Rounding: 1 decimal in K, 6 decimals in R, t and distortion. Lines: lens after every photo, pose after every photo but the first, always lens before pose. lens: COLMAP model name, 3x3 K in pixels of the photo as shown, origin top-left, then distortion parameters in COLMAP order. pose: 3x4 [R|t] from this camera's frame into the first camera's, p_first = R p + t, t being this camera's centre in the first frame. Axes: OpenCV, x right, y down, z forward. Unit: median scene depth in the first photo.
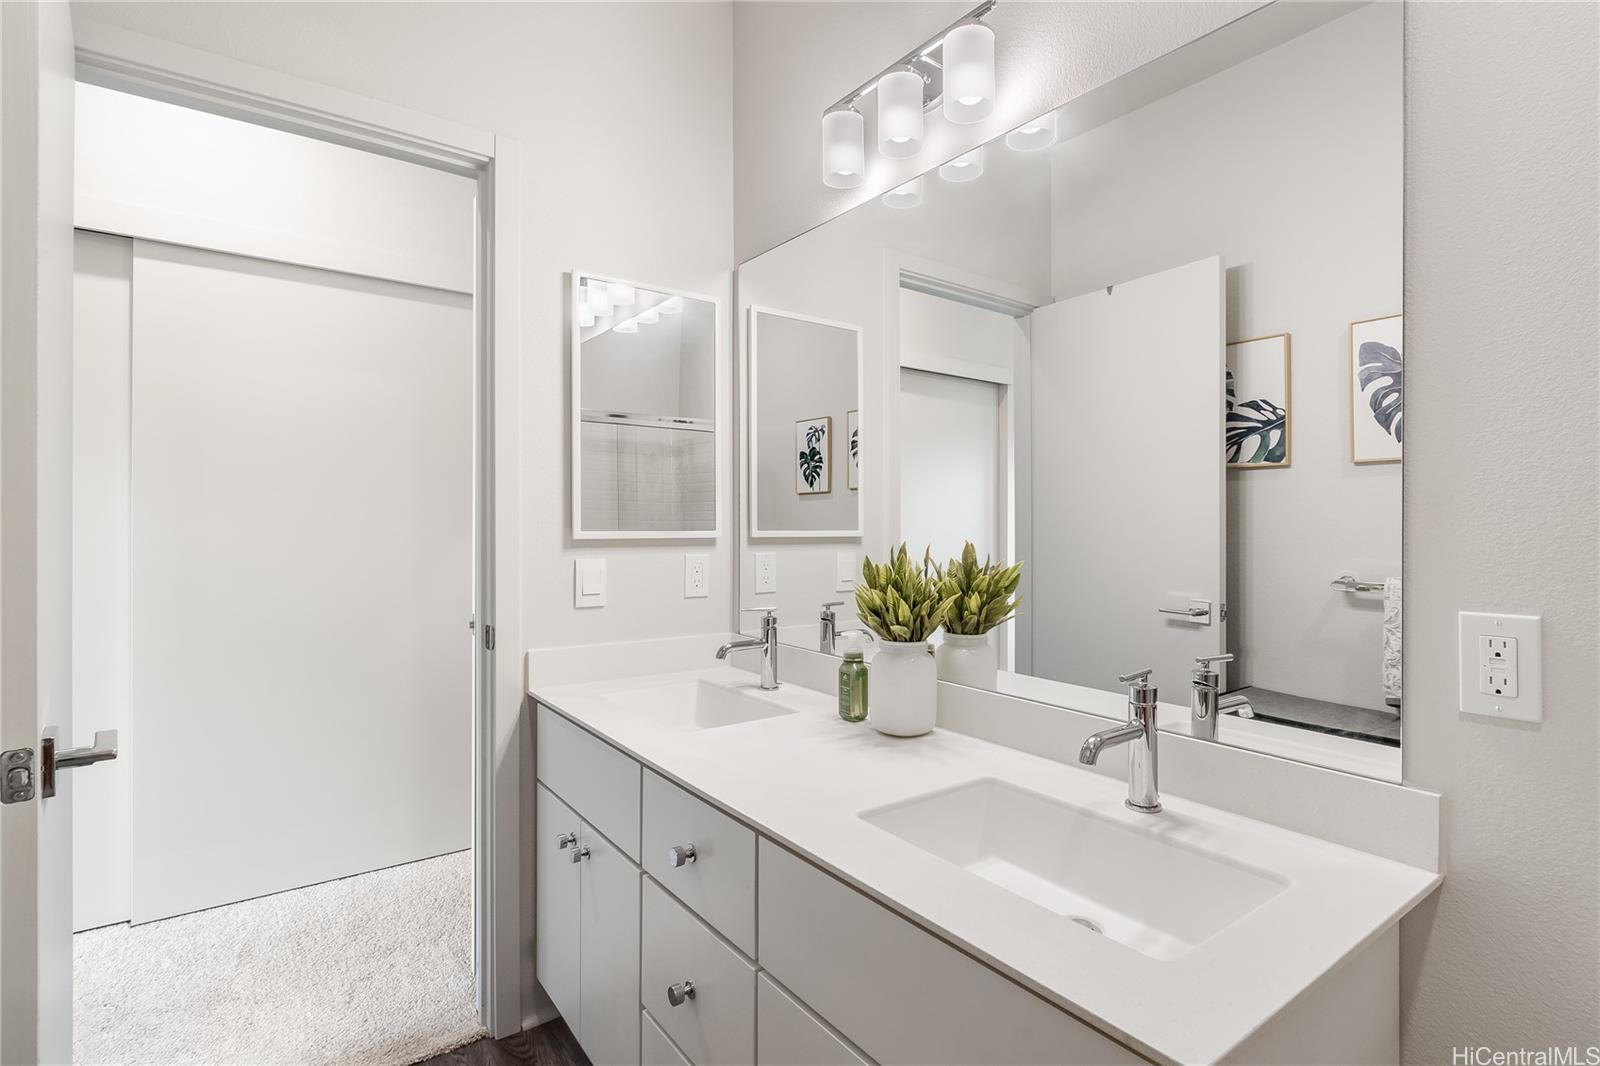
lens RADIAL K [[701.5, 0, 800.0], [0, 701.5, 533.0], [0, 0, 1]] dist [-0.000716, -0.000119]
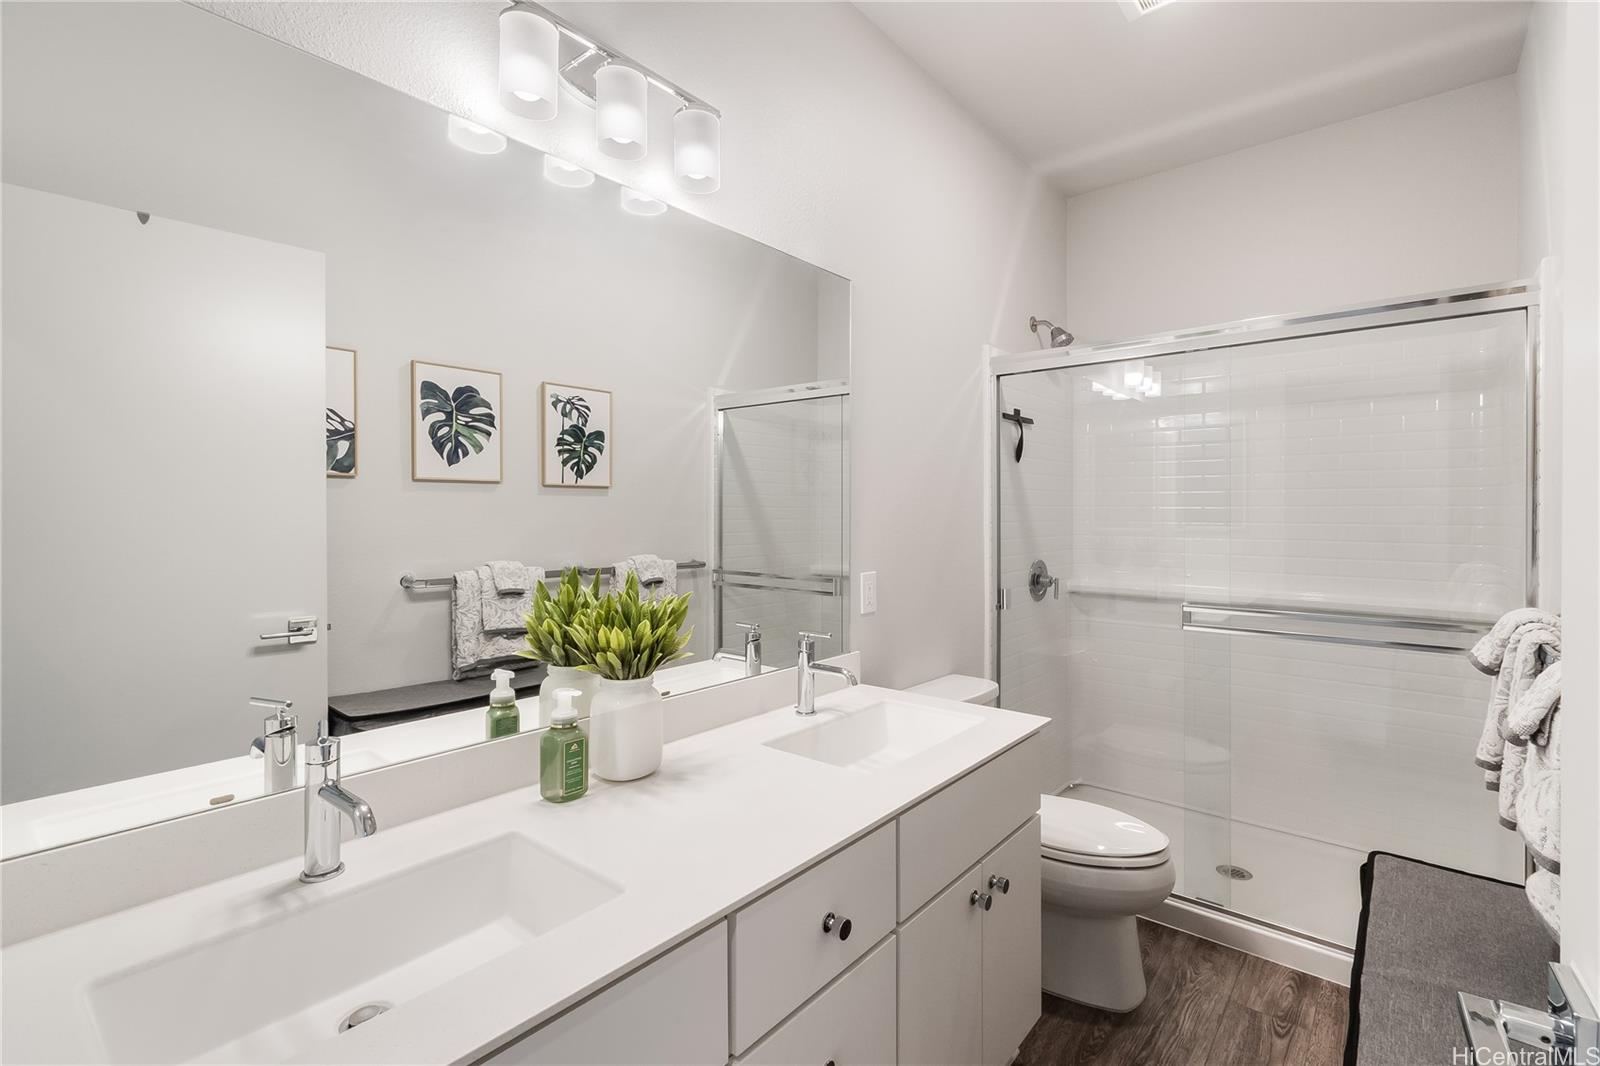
lens RADIAL K [[722.7, 0, 798.6], [0, 722.7, 508.2], [0, 0, 1]] dist [0.000188, 0.000052]
pose [[-0.183310, -0.001471, 0.983054, -0.543760], [0.015006, 0.999878, 0.004295, -0.047724], [-0.982941, 0.015539, -0.183266, 0.604088]]
